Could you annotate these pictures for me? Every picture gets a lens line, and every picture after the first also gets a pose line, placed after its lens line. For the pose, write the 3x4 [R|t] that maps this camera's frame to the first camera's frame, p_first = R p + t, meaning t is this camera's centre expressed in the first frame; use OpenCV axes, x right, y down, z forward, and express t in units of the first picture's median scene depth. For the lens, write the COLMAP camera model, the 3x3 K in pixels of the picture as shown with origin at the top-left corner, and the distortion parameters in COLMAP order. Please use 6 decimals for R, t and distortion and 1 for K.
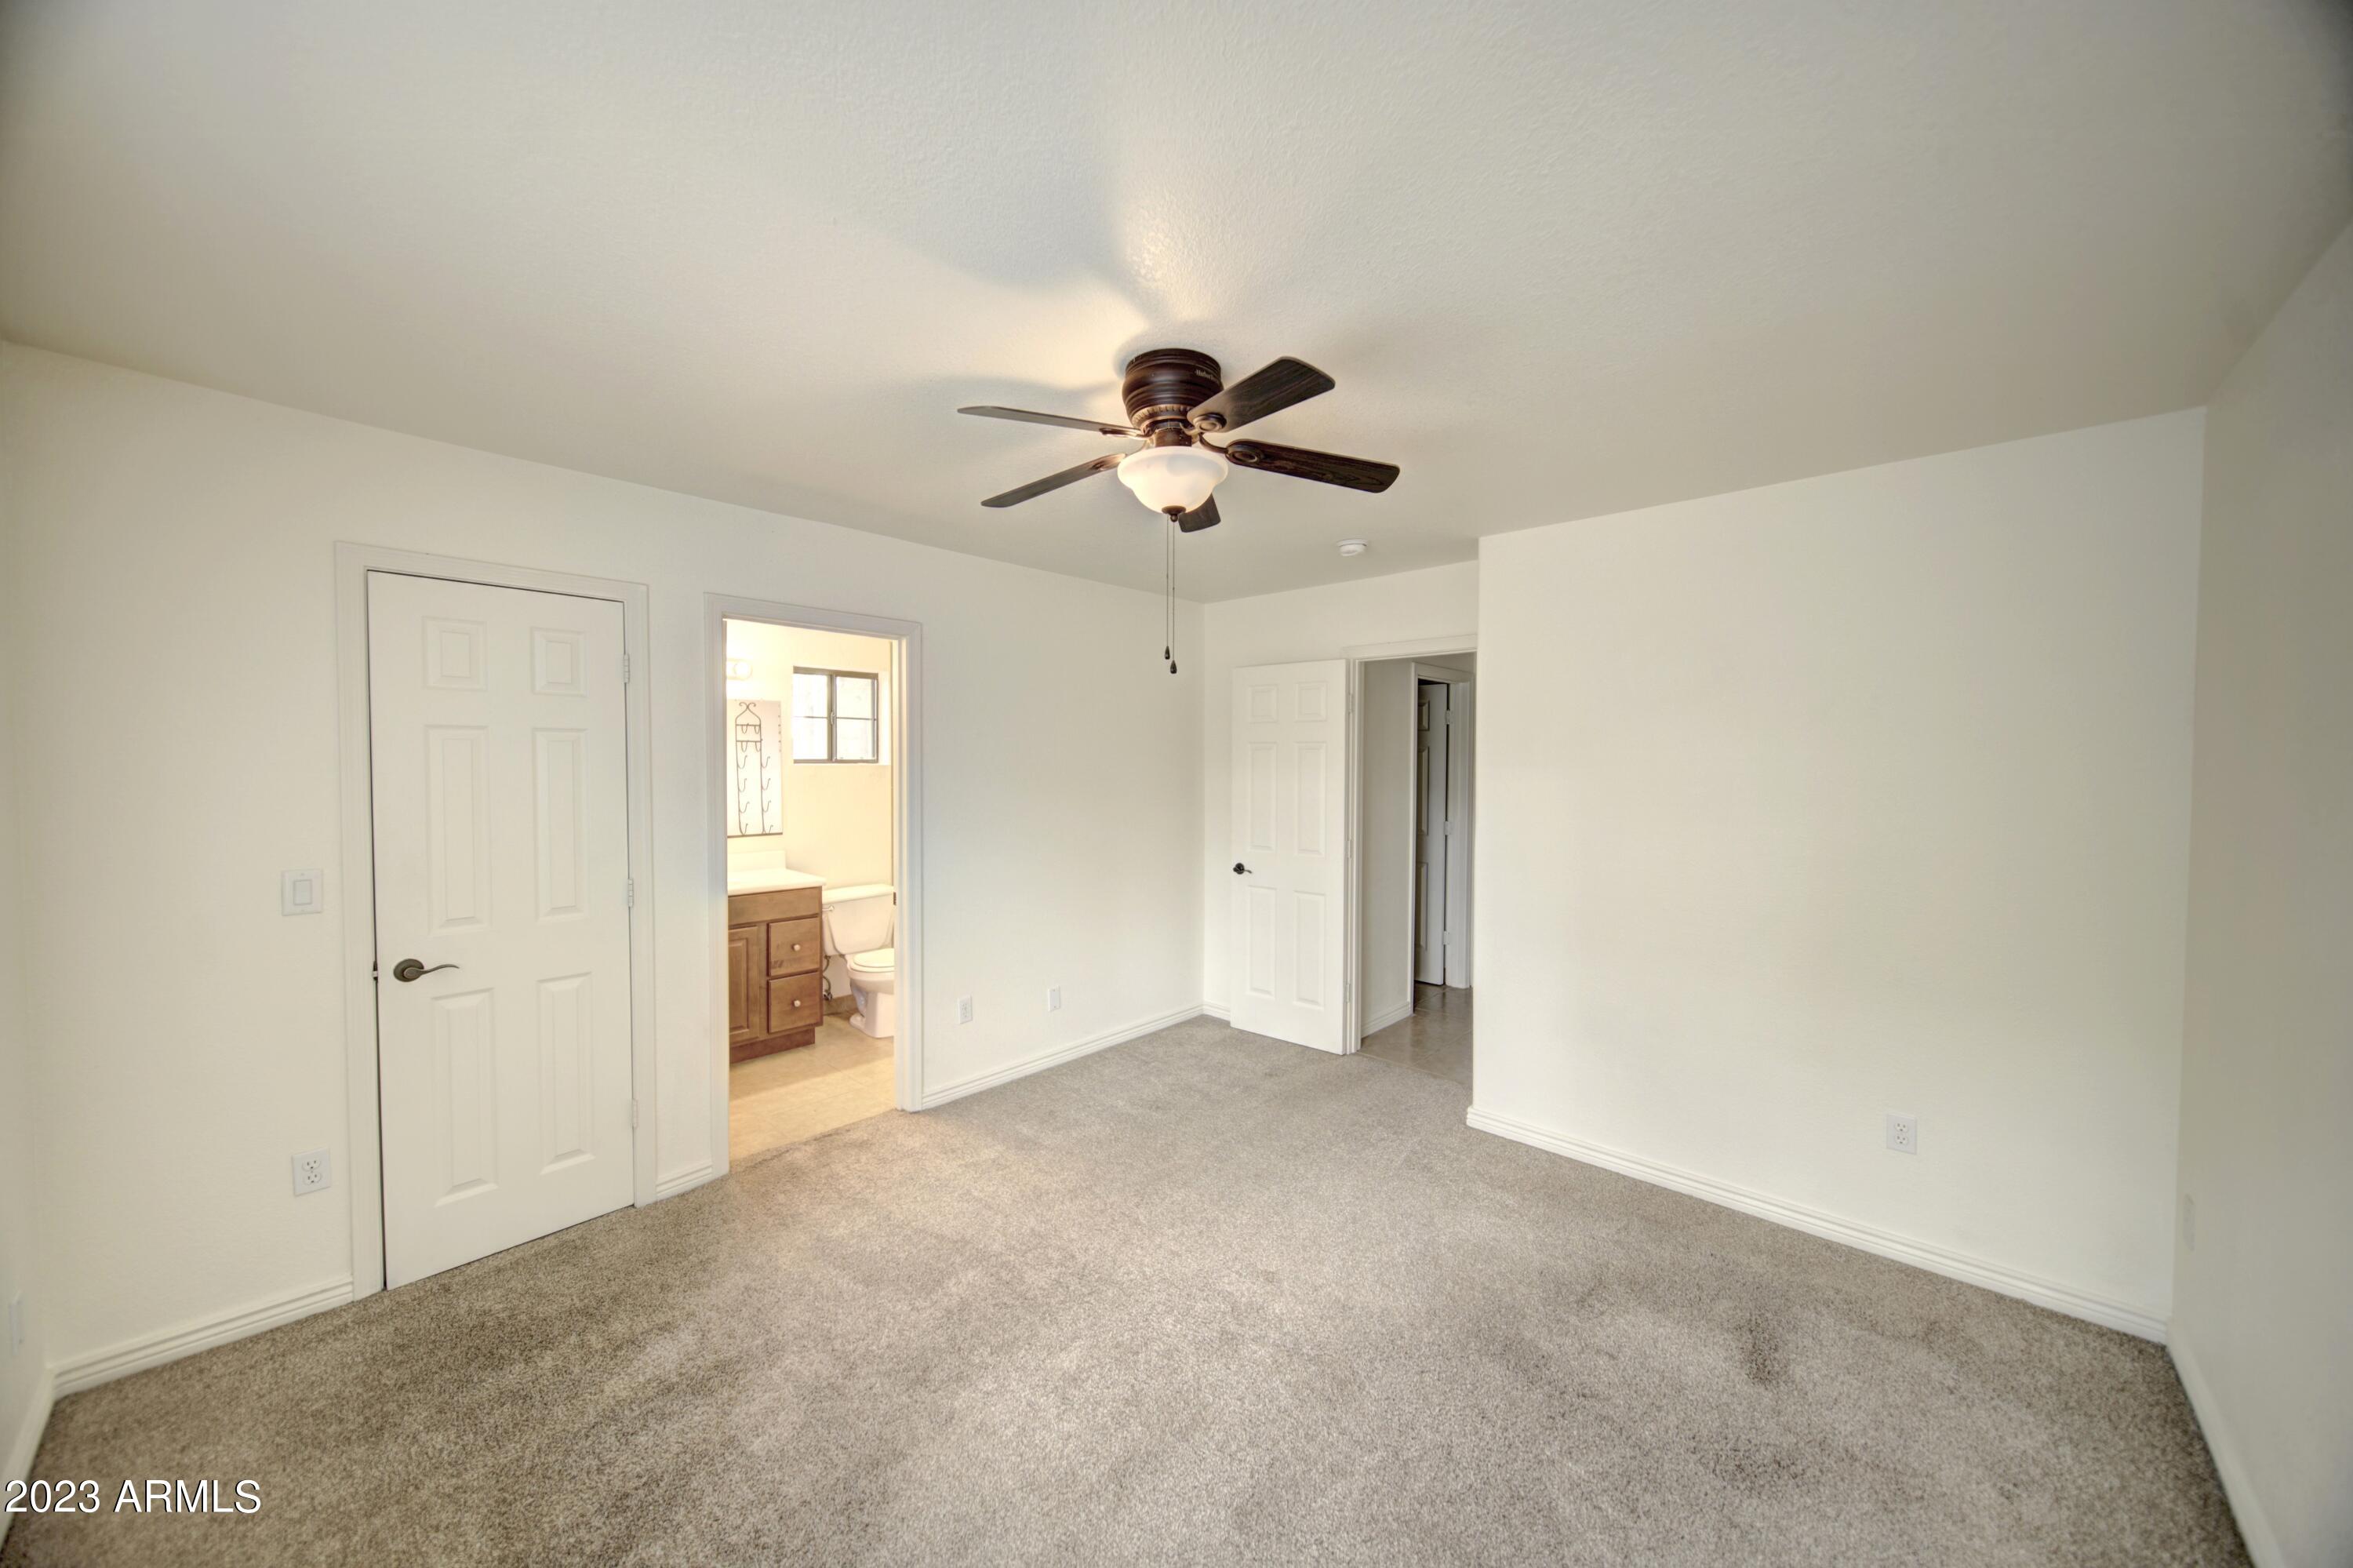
lens RADIAL K [[818.0, 0, 1181.9], [0, 818.0, 779.9], [0, 0, 1]] dist [-0.001839, -0.000501]
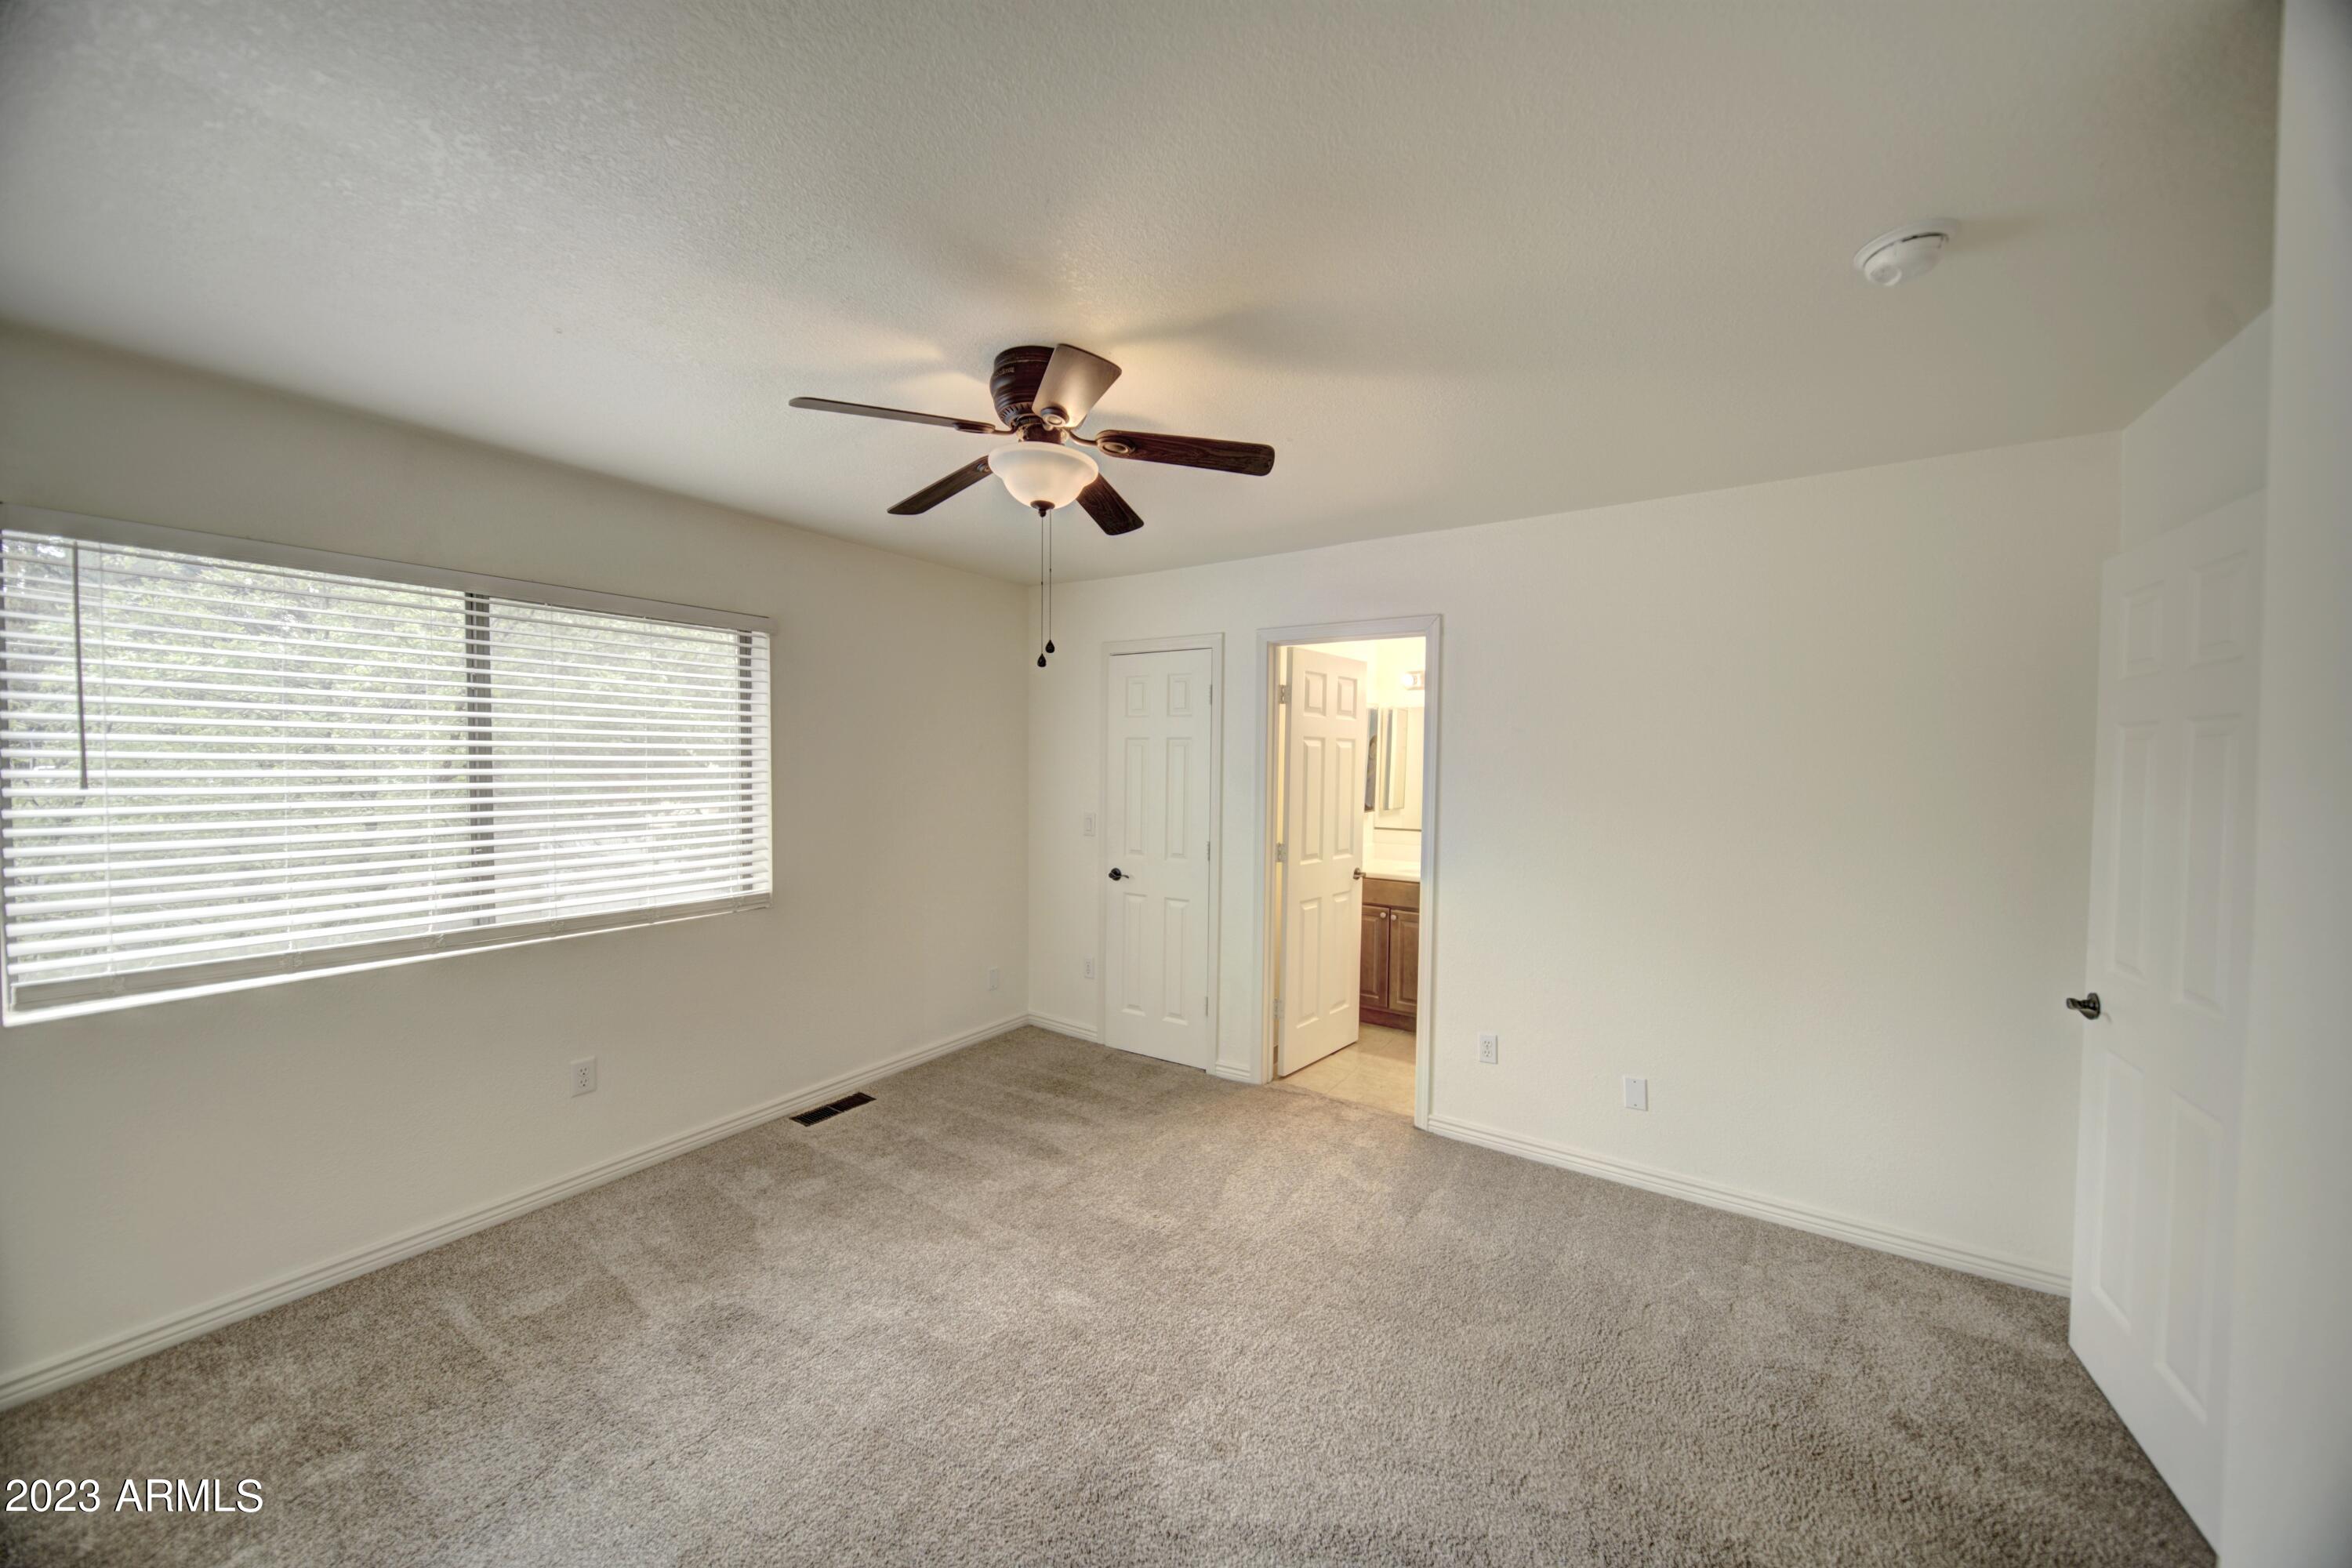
lens RADIAL K [[817.6, 0, 1179.7], [0, 817.6, 778.6], [0, 0, 1]] dist [-0.001839, -0.000501]
pose [[0.152171, 0.019058, -0.988170, 0.756386], [-0.033881, 0.999327, 0.014056, -0.007346], [0.987773, 0.031341, 0.152714, 0.757114]]
